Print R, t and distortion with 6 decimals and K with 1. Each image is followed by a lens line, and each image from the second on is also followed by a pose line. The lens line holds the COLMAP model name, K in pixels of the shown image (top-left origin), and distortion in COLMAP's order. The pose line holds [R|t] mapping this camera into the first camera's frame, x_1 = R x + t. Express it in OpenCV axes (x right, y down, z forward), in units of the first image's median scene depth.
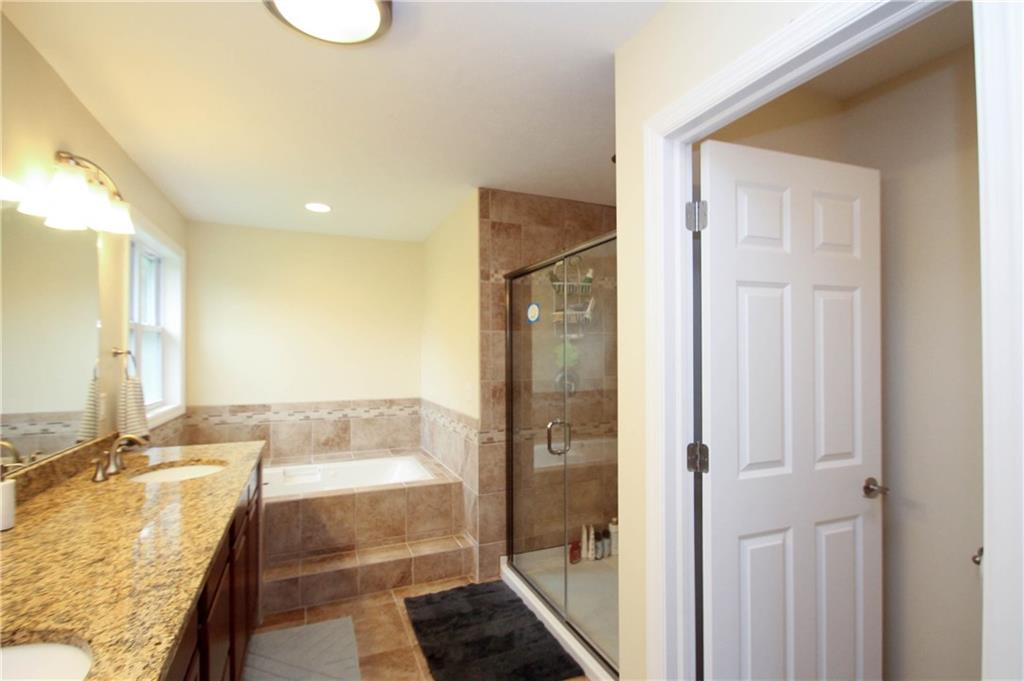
lens RADIAL K [[496.3, 0, 513.2], [0, 496.3, 344.4], [0, 0, 1]] dist [0.000263, -0.005491]
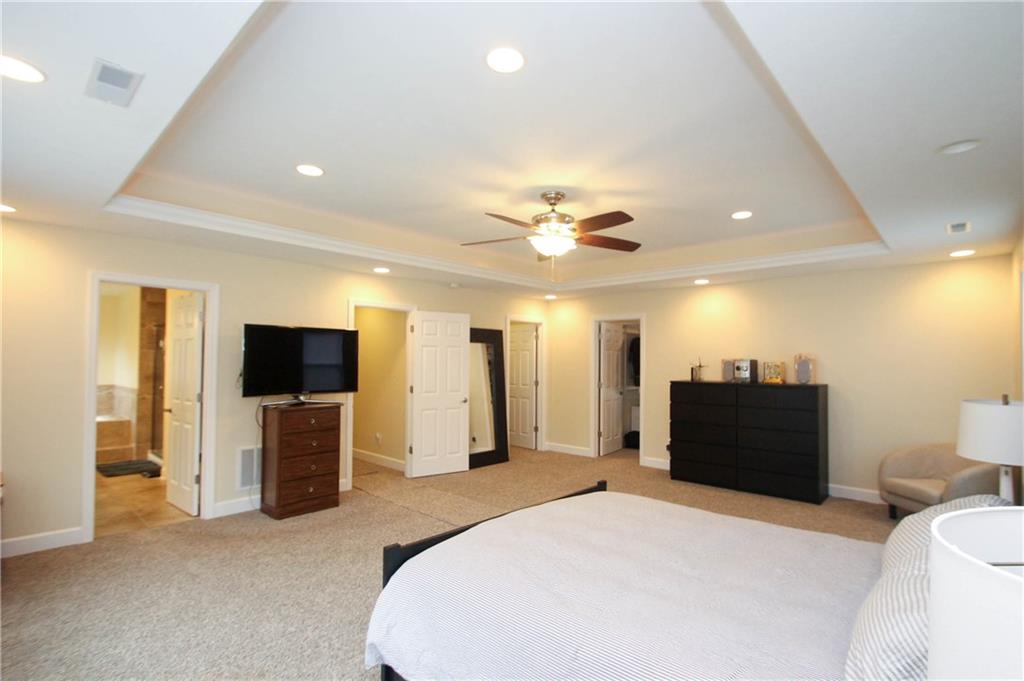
lens RADIAL K [[496.3, 0, 508.2], [0, 496.3, 347.1], [0, 0, 1]] dist [0.000263, -0.005491]
pose [[0.909782, 0.022688, 0.414466, 0.517329], [-0.019037, 0.999735, -0.012936, -0.042451], [-0.414650, 0.003879, 0.909973, -1.721310]]
